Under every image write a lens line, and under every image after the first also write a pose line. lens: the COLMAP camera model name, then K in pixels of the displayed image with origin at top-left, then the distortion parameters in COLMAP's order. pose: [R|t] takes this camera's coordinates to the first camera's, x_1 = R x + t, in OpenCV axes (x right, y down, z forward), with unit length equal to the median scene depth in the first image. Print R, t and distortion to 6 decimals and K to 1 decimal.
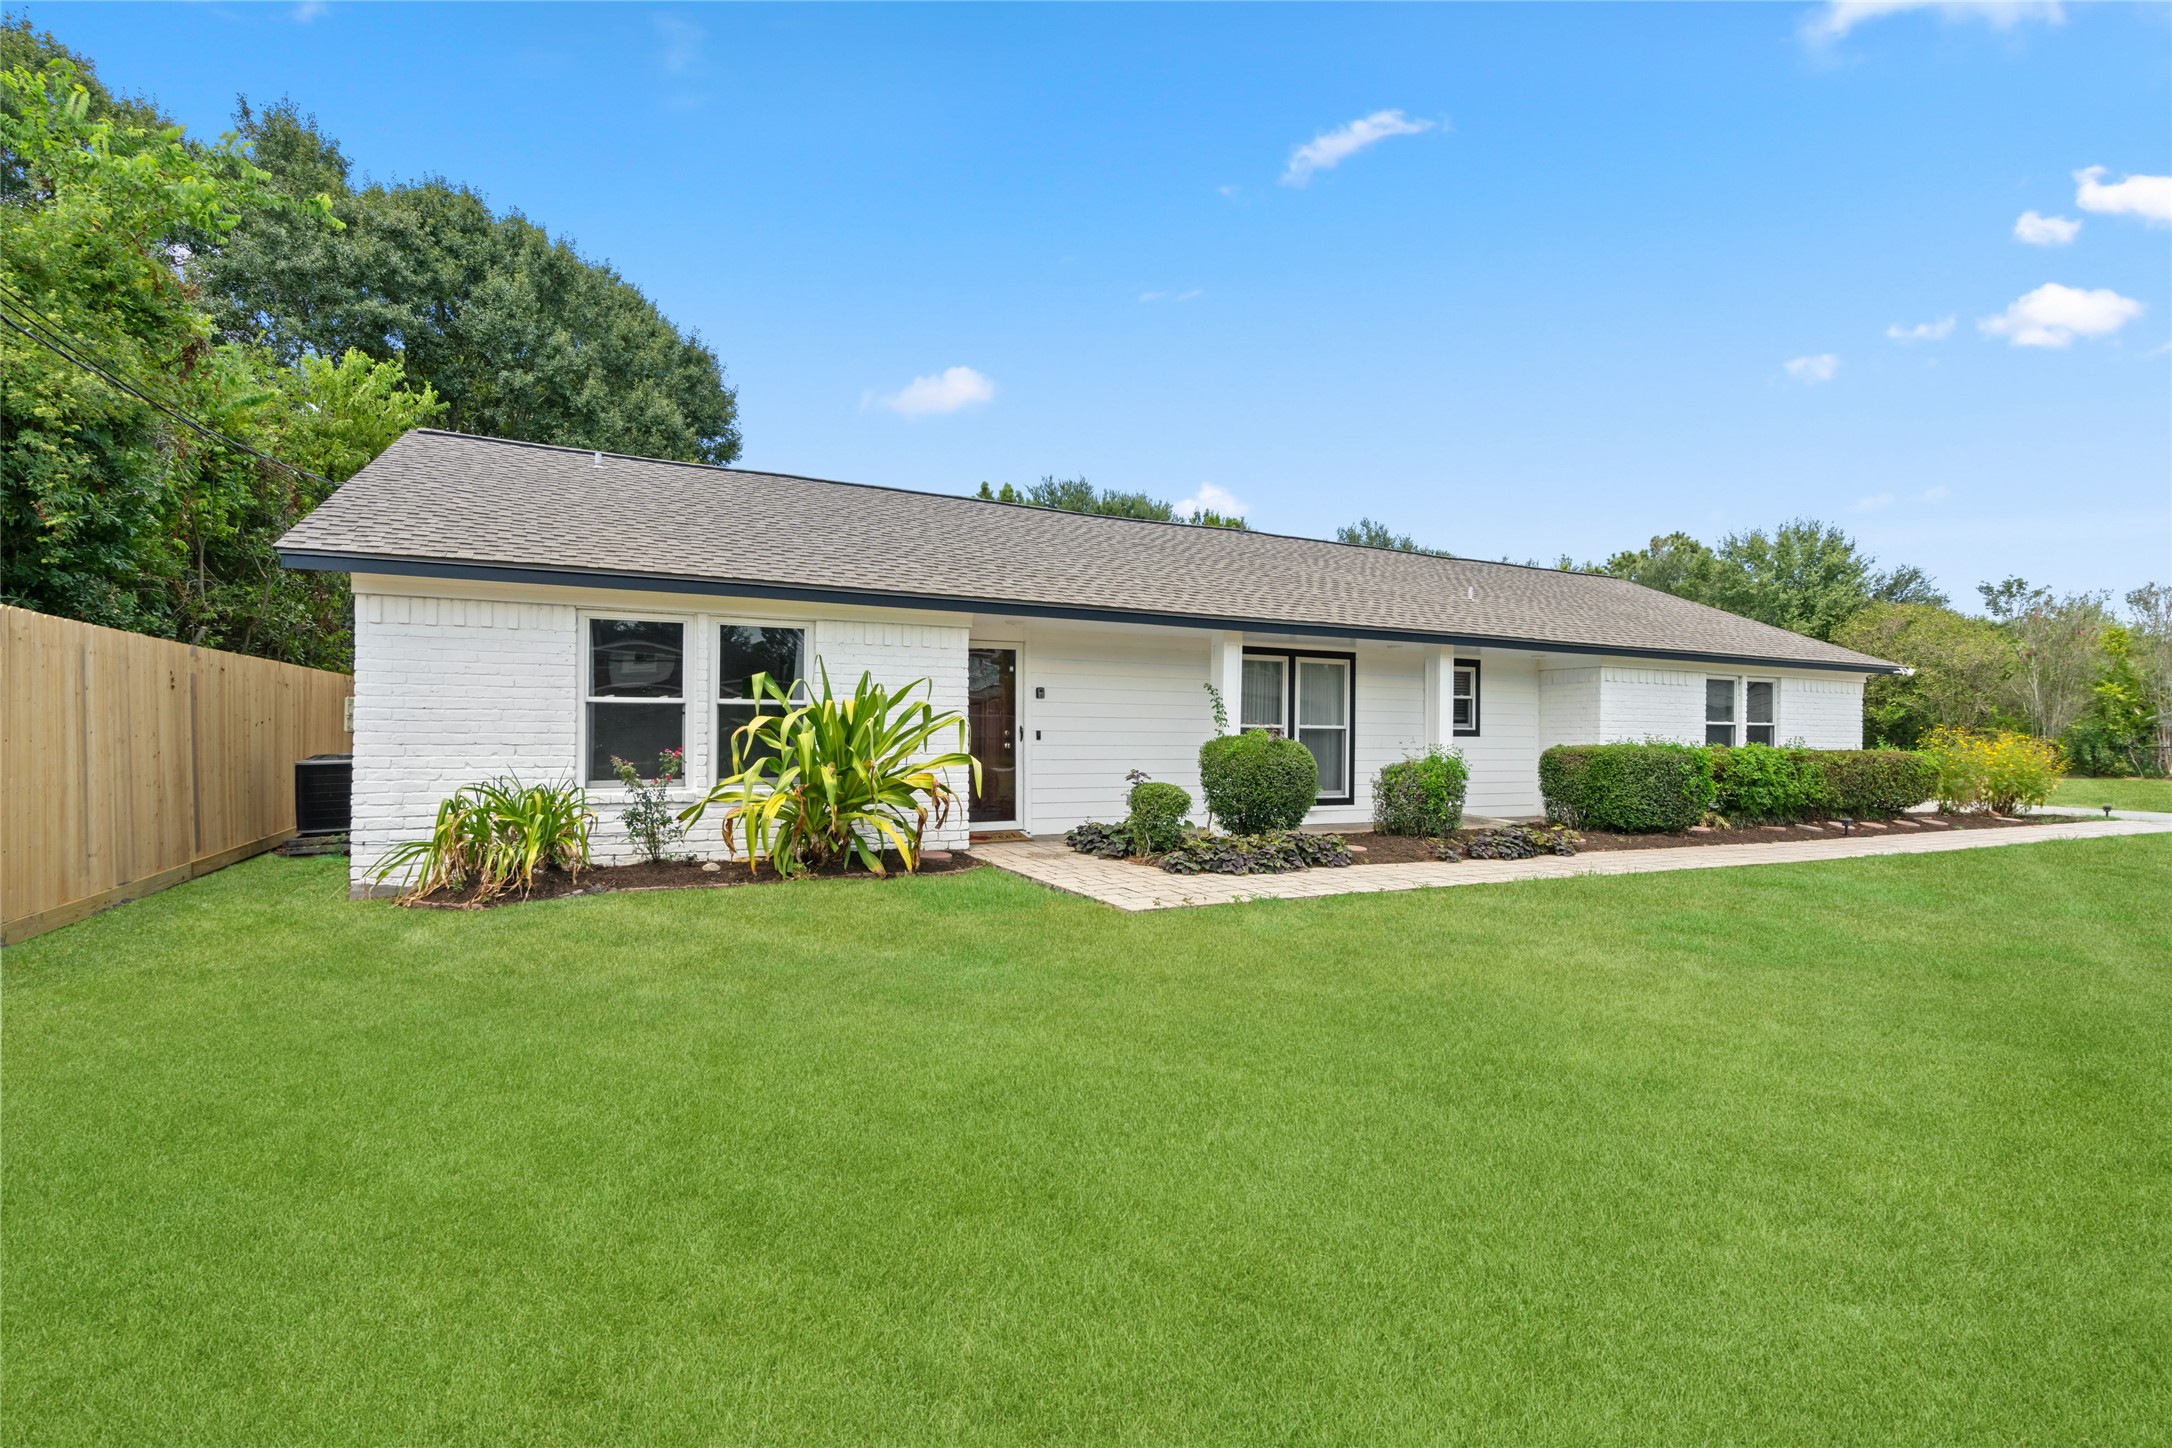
lens RADIAL K [[992.7, 0, 1086.0], [0, 992.7, 724.0], [0, 0, 1]] dist [0.000962, -0.000063]
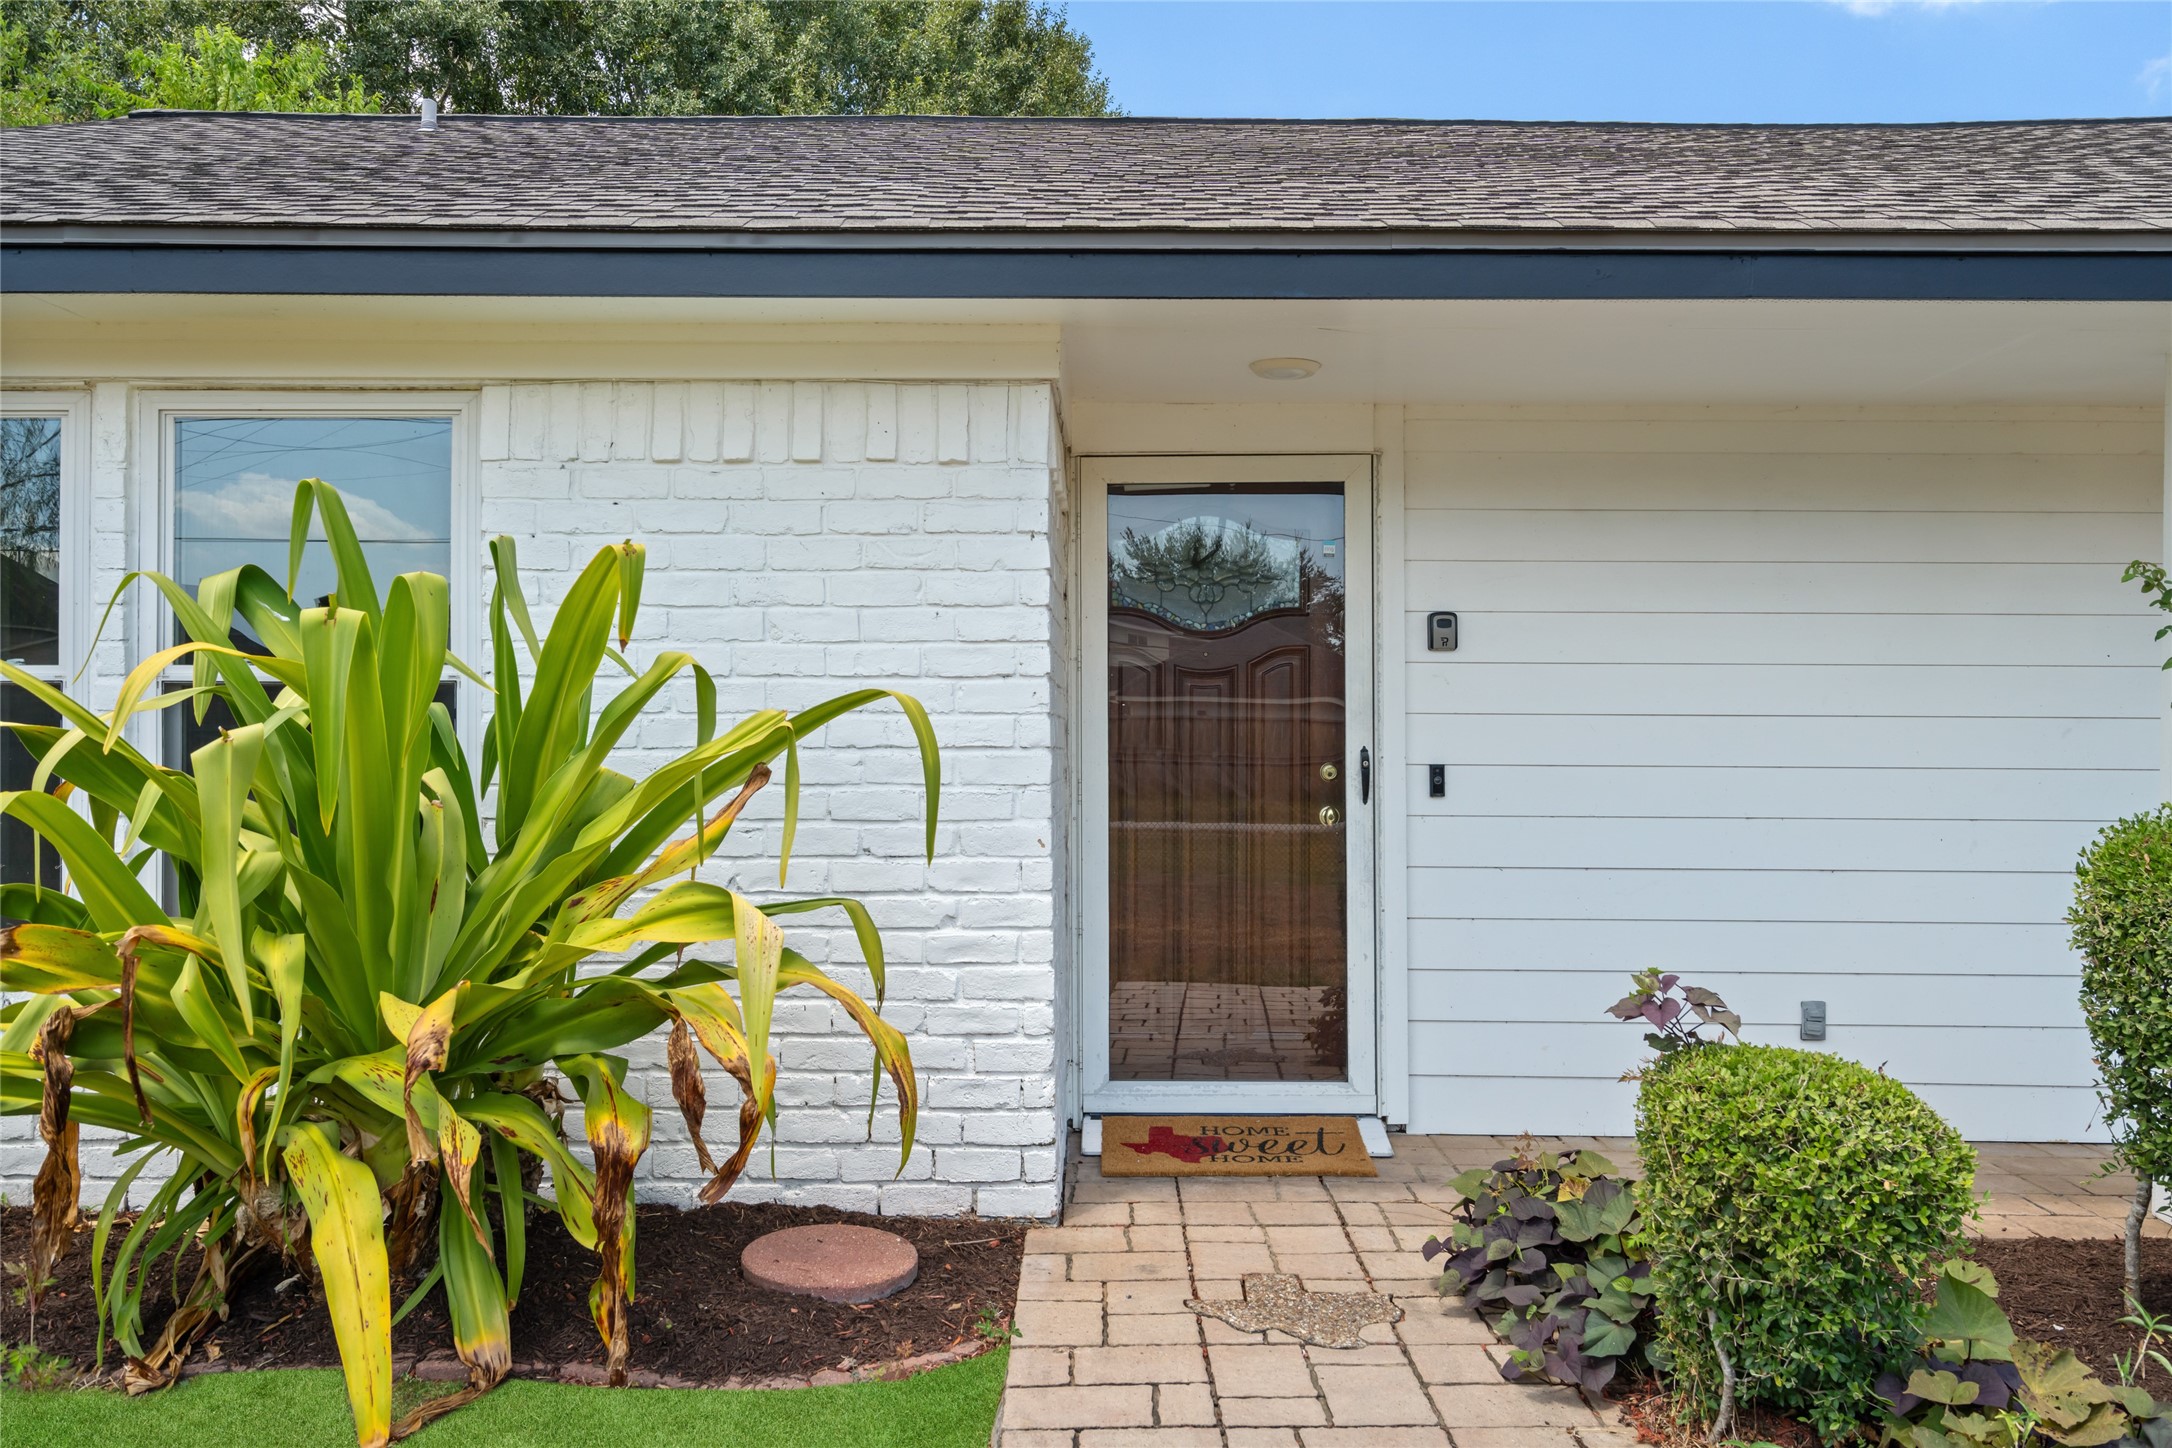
lens RADIAL K [[1714.5, 0, 1086.0], [0, 1714.5, 724.0], [0, 0, 1]] dist [0.029350, 0.000877]
pose [[0.892872, -0.012739, -0.450131, 0.084165], [0.007901, 0.999889, -0.012626, 0.000299], [0.450242, 0.007717, 0.892873, 0.530117]]
